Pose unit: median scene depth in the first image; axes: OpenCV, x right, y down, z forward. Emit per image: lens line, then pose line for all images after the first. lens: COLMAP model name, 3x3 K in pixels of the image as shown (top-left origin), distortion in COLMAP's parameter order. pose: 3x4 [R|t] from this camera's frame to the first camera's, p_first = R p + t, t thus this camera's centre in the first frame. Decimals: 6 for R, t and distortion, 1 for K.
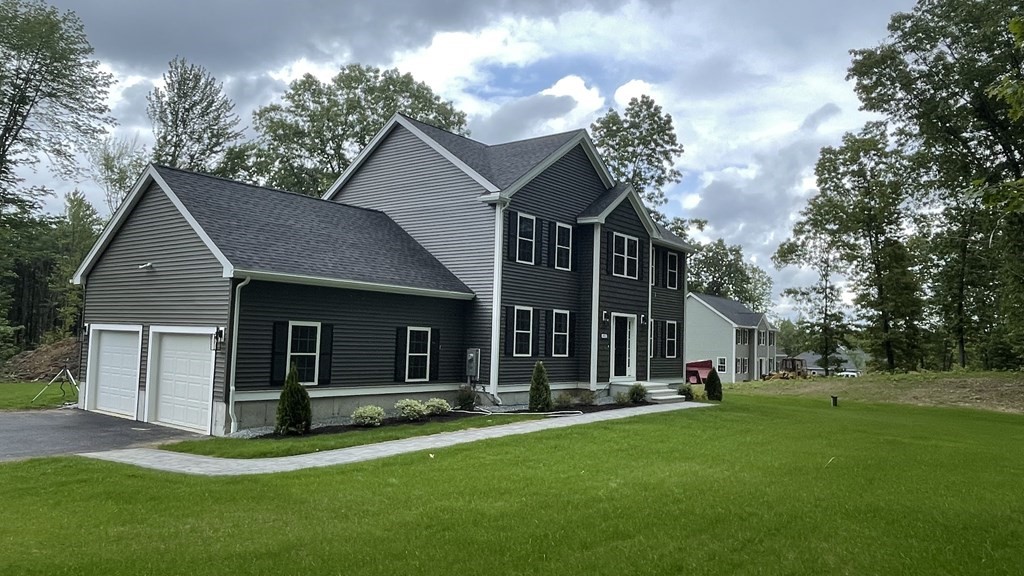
lens RADIAL K [[728.4, 0, 512.0], [0, 728.4, 288.0], [0, 0, 1]] dist [0.007247, -0.007055]
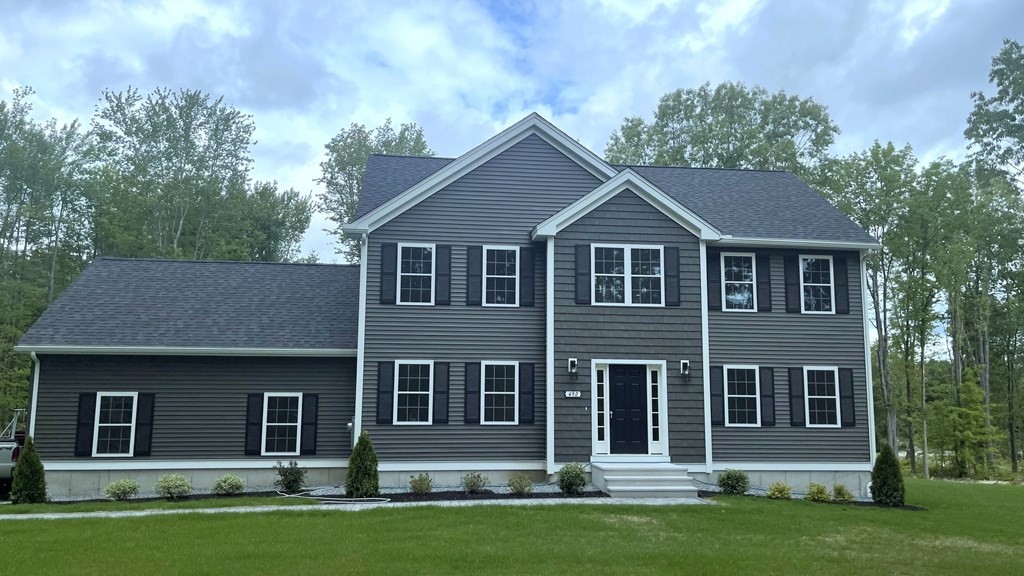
lens RADIAL K [[802.4, 0, 524.5], [0, 802.4, 293.8], [0, 0, 1]] dist [0.049793, 0.002196]
pose [[0.709039, -0.121980, -0.694539, 0.609125], [0.068748, 0.992191, -0.104073, 0.045229], [0.701810, 0.026044, 0.711888, 0.401685]]
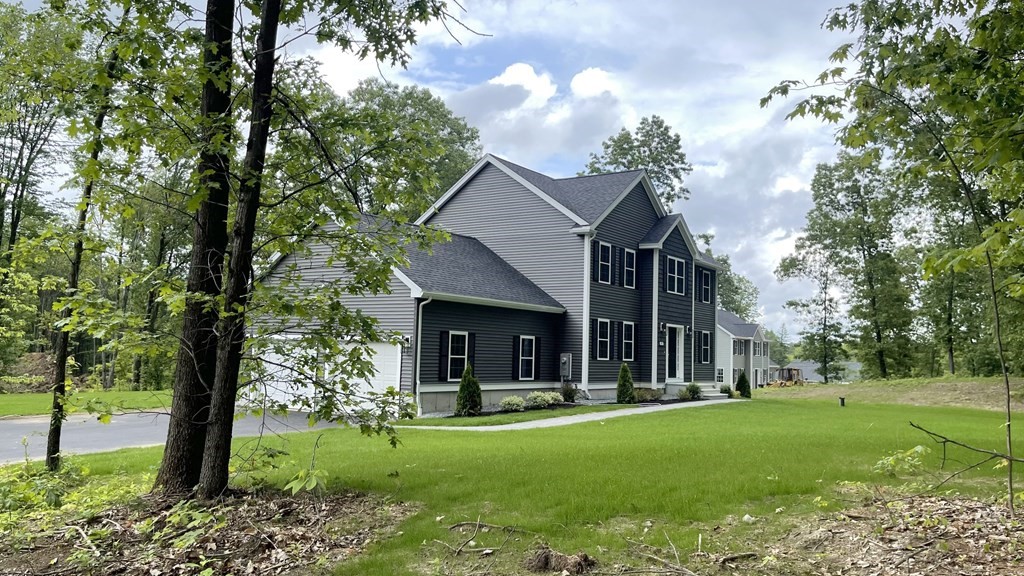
lens RADIAL K [[802.4, 0, 524.5], [0, 802.4, 293.8], [0, 0, 1]] dist [0.049793, 0.002196]
pose [[0.997259, 0.000353, 0.073994, -0.184504], [-0.000063, 0.999992, -0.003924, -0.009502], [-0.073995, 0.003908, 0.997251, -0.277269]]
